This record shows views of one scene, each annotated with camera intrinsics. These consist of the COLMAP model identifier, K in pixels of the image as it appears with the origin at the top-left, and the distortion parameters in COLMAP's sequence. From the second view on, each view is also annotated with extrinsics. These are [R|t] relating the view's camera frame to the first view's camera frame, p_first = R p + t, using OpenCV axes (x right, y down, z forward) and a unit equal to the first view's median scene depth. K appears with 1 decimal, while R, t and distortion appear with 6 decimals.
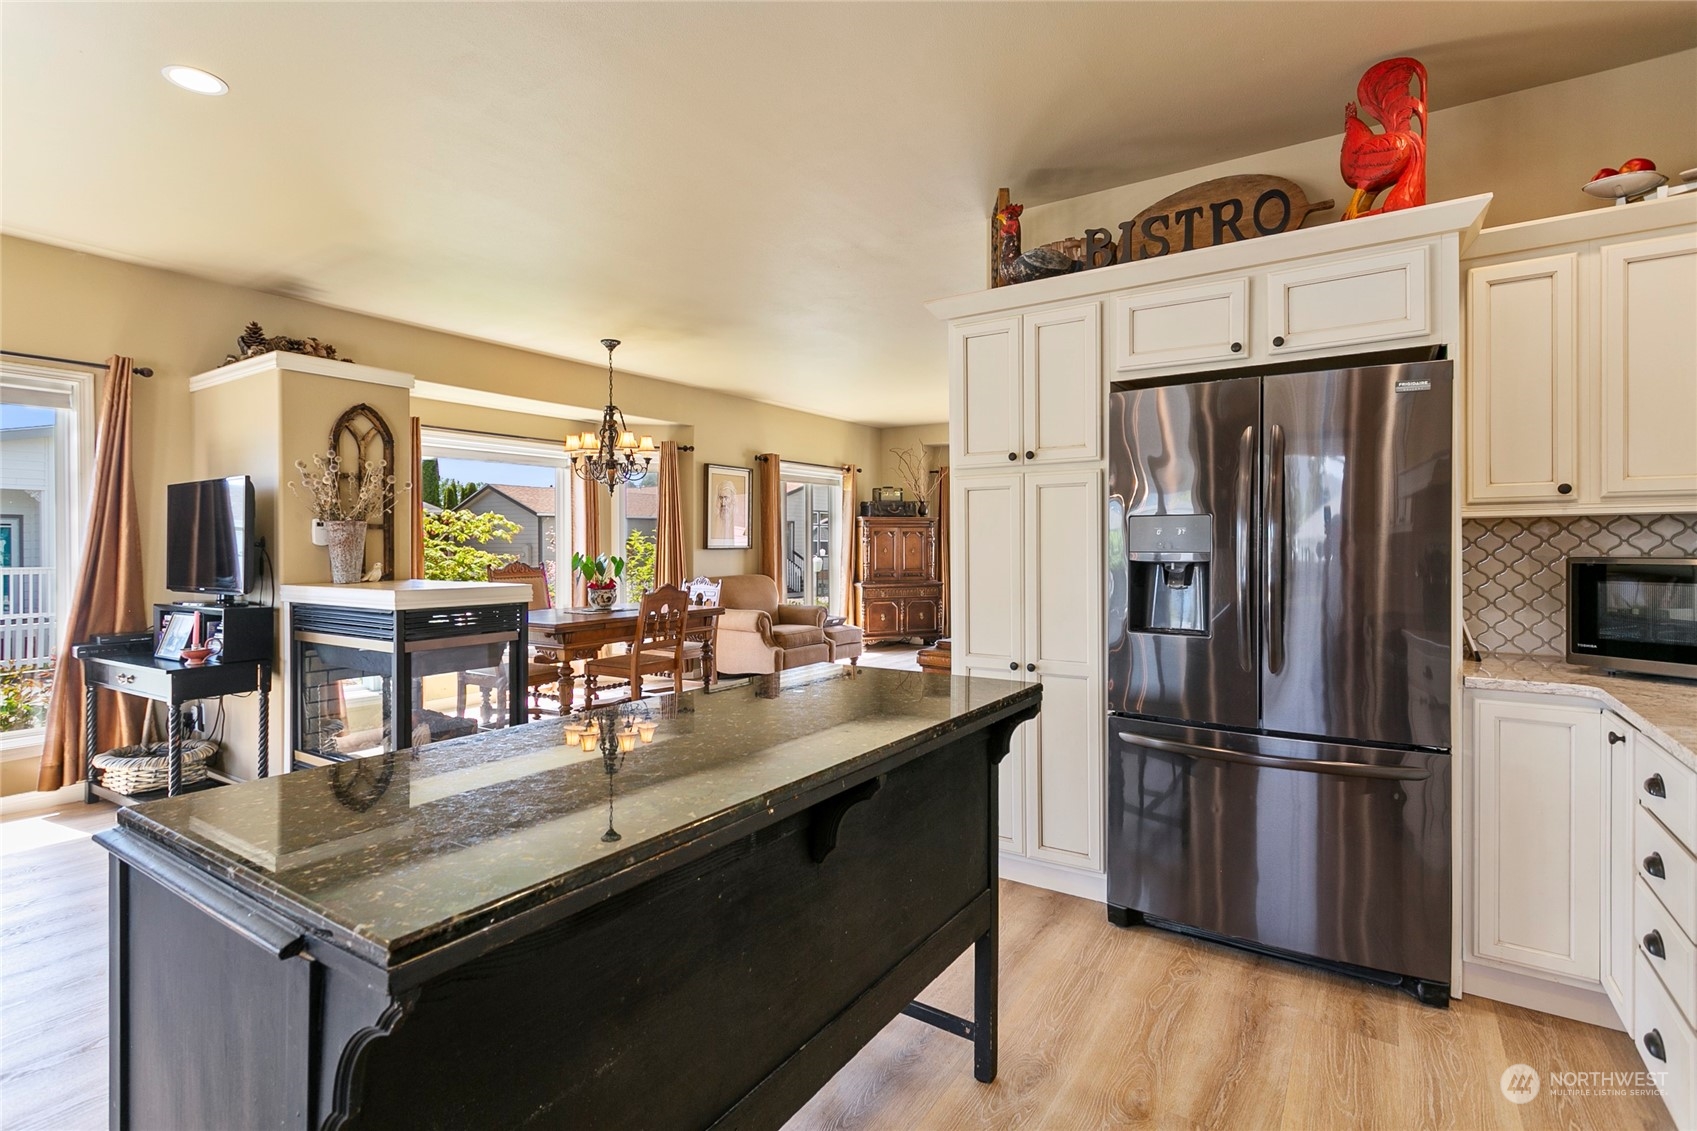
lens RADIAL K [[808.3, 0, 852.4], [0, 808.3, 554.1], [0, 0, 1]] dist [0.003908, 0.000492]
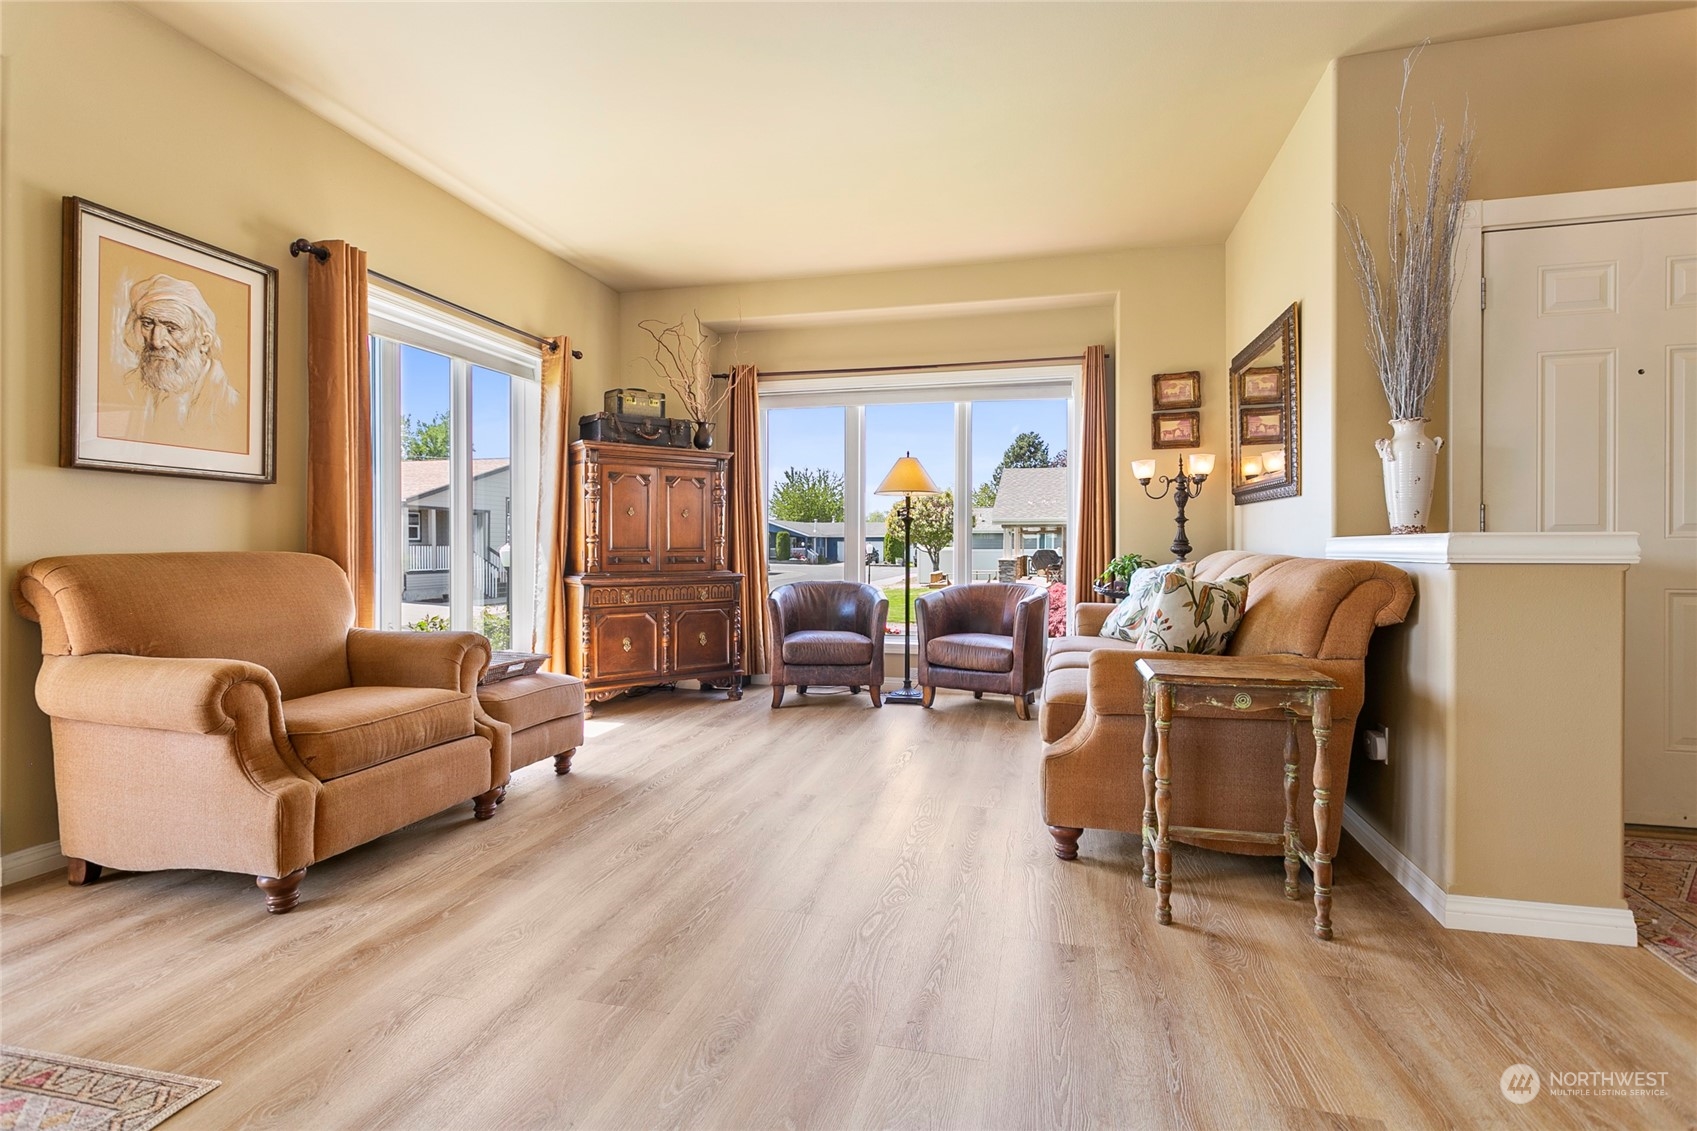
lens RADIAL K [[808.3, 0, 851.6], [0, 808.3, 555.9], [0, 0, 1]] dist [0.003908, 0.000492]
pose [[0.942989, 0.000717, 0.332822, 0.002465], [-0.000133, 0.999998, -0.001778, 0.024187], [-0.332823, 0.001632, 0.942988, 0.482018]]
